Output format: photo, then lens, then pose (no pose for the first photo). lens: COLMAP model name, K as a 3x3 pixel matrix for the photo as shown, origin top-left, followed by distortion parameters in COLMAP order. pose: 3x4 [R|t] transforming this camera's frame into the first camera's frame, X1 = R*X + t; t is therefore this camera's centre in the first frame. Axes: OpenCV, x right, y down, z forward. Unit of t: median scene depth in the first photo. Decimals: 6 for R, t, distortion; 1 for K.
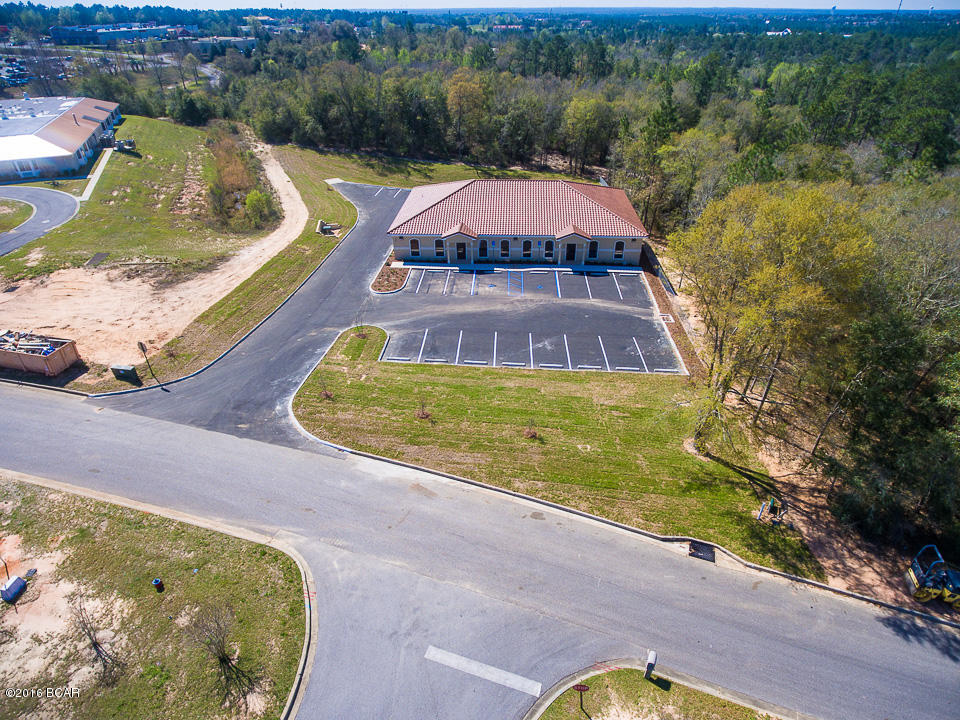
lens RADIAL K [[564.2, 0, 493.5], [0, 564.2, 371.2], [0, 0, 1]] dist [-0.020880, 0.002243]
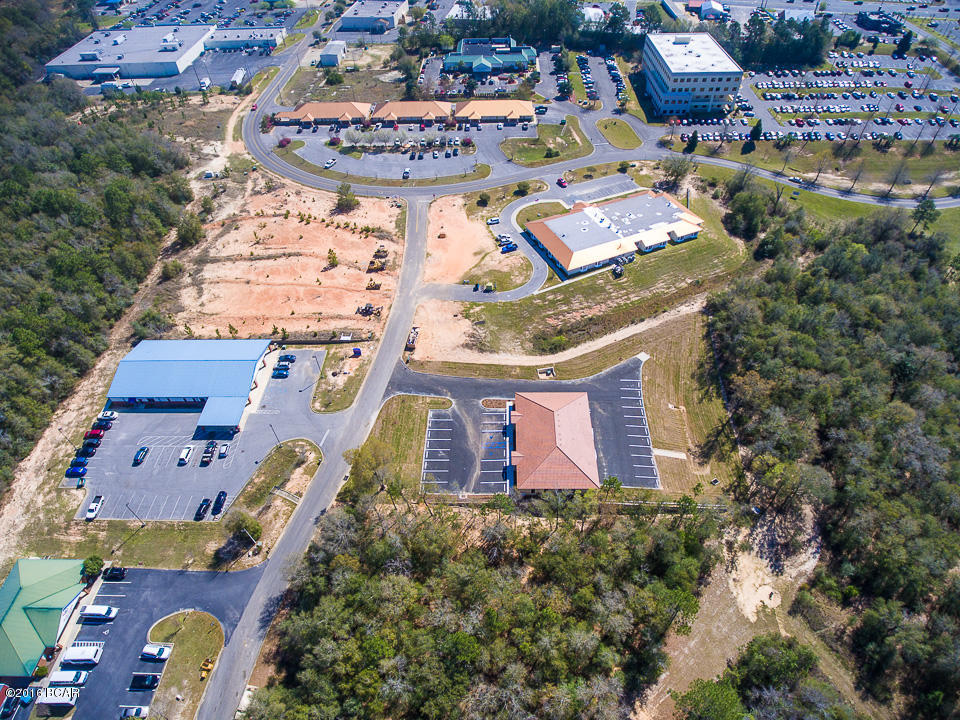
lens RADIAL K [[564.2, 0, 493.6], [0, 564.2, 369.7], [0, 0, 1]] dist [-0.020880, 0.002243]
pose [[0.028486, 0.723010, -0.690250, 1.394211], [-0.529682, 0.596530, 0.602983, -1.710561], [0.847718, 0.348436, 0.399958, -0.051963]]
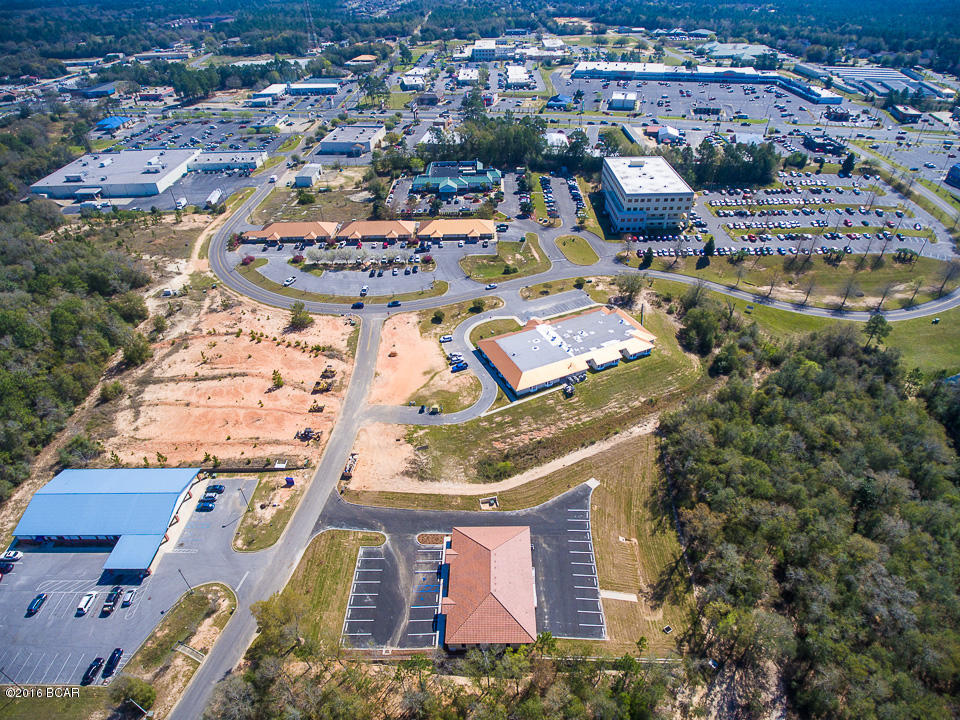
lens RADIAL K [[564.2, 0, 493.0], [0, 564.2, 369.7], [0, 0, 1]] dist [-0.020880, 0.002243]
pose [[0.041155, 0.600130, -0.798843, 1.229461], [-0.530373, 0.690702, 0.491565, -1.871220], [0.846765, 0.403454, 0.346718, 0.126501]]
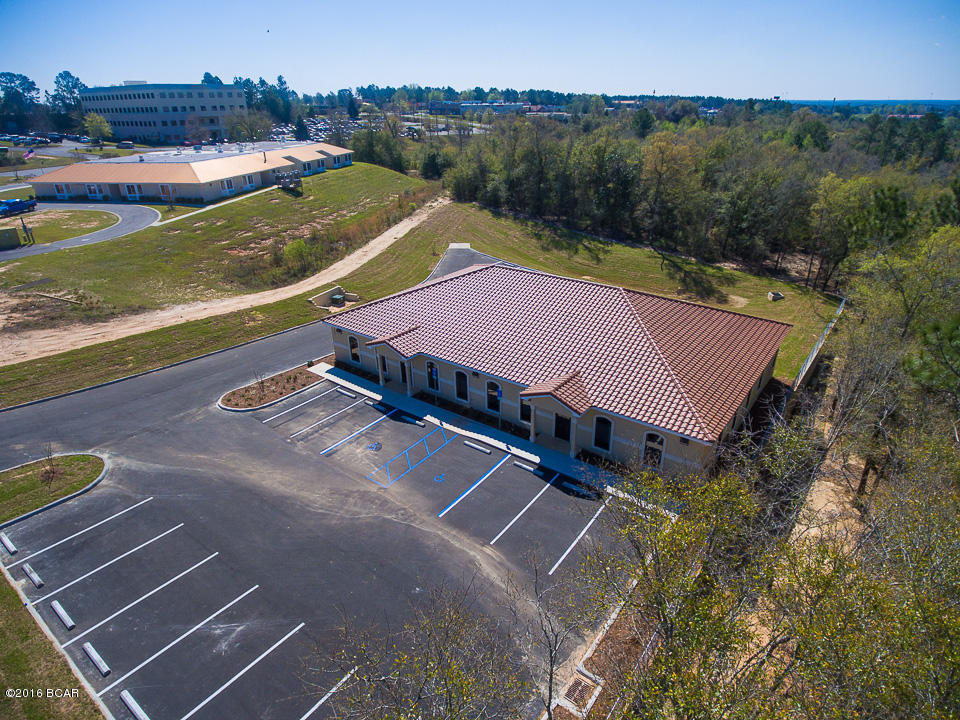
lens RADIAL K [[564.2, 0, 492.8], [0, 564.2, 371.9], [0, 0, 1]] dist [-0.020880, 0.002243]
pose [[0.828792, 0.239595, -0.505666, 0.342547], [-0.300210, 0.953014, -0.040488, -0.225364], [0.472206, 0.185362, 0.861778, 0.541836]]
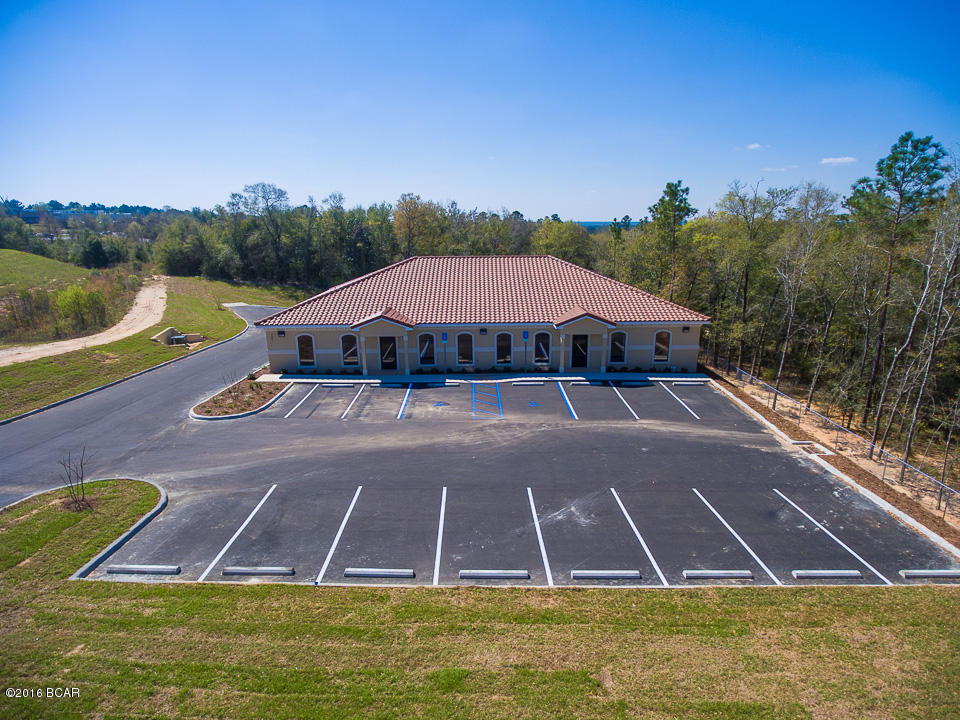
lens RADIAL K [[564.2, 0, 492.7], [0, 564.2, 371.3], [0, 0, 1]] dist [-0.020880, 0.002243]
pose [[0.997837, -0.017432, 0.063386, 0.011869], [0.036442, 0.949175, -0.312632, -0.016619], [-0.054714, 0.314265, 0.947757, 0.480564]]
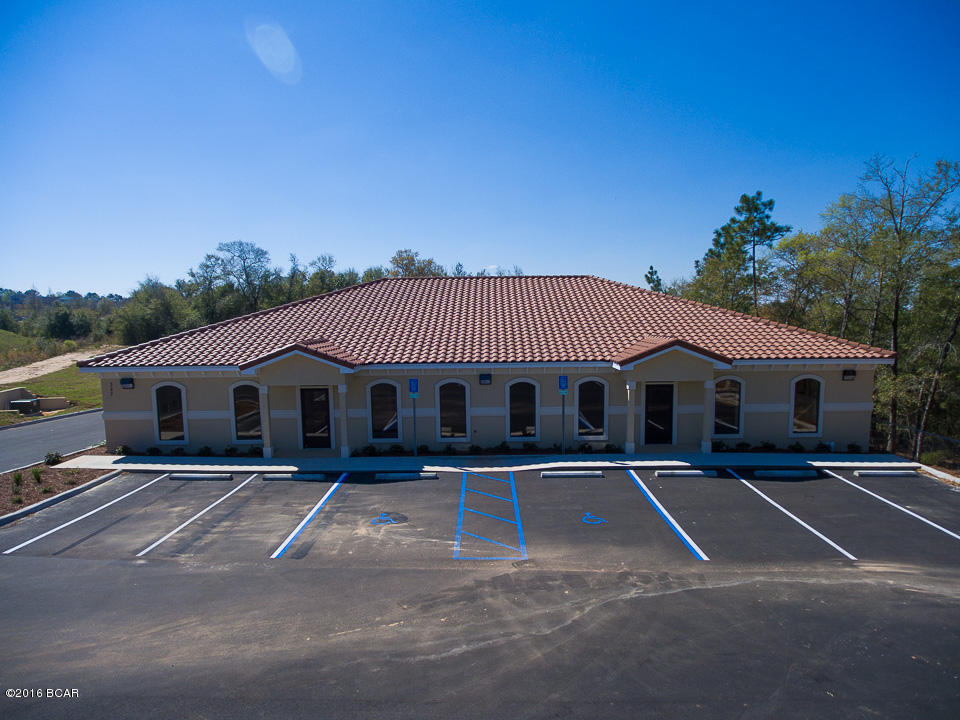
lens RADIAL K [[564.2, 0, 492.7], [0, 564.2, 374.2], [0, 0, 1]] dist [-0.020880, 0.002243]
pose [[0.998956, -0.010471, 0.044458, 0.029713], [0.029639, 0.889199, -0.456560, -0.092941], [-0.034751, 0.457401, 0.888581, 0.732927]]
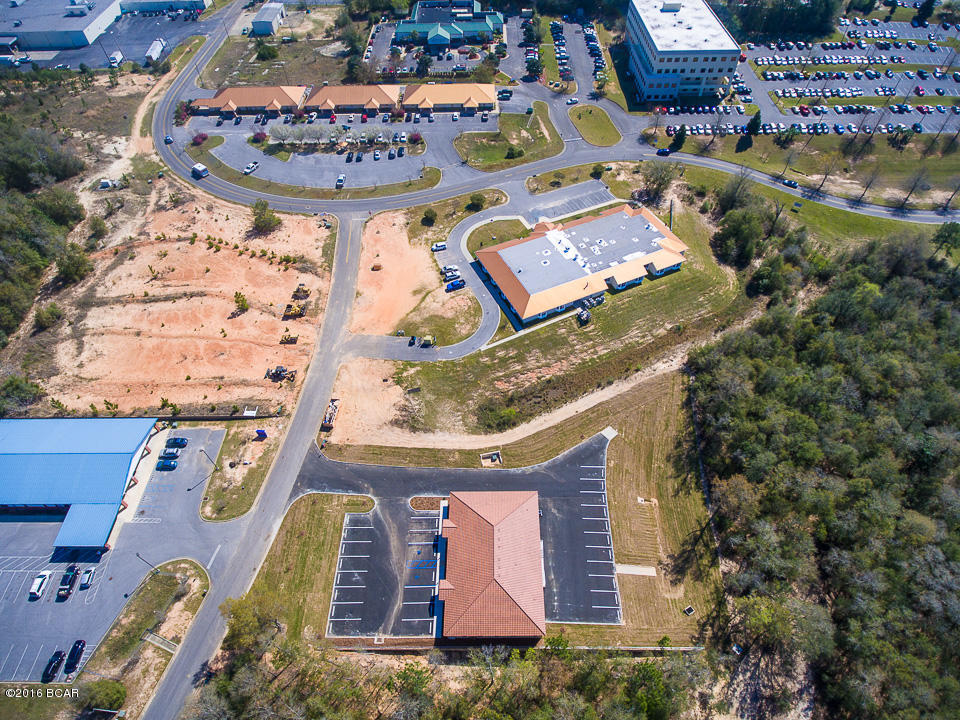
lens RADIAL K [[564.2, 0, 493.2], [0, 564.2, 370.5], [0, 0, 1]] dist [-0.020880, 0.002243]
pose [[0.043541, 0.778212, -0.626490, 0.716950], [-0.534954, 0.547771, 0.643250, -1.829243], [0.843759, 0.307136, 0.440158, 0.152364]]
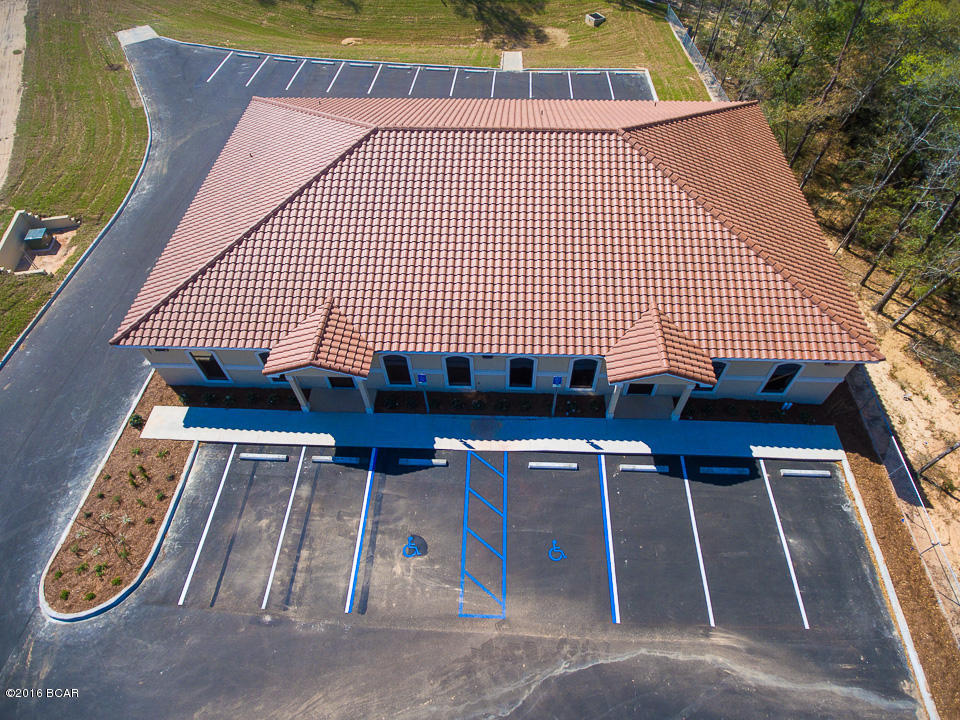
lens RADIAL K [[564.2, 0, 492.0], [0, 564.2, 370.8], [0, 0, 1]] dist [-0.020880, 0.002243]
pose [[0.999976, -0.006750, -0.001570, 0.043411], [0.006883, 0.941086, 0.338096, -0.350699], [-0.000805, -0.338099, 0.941110, 0.690165]]
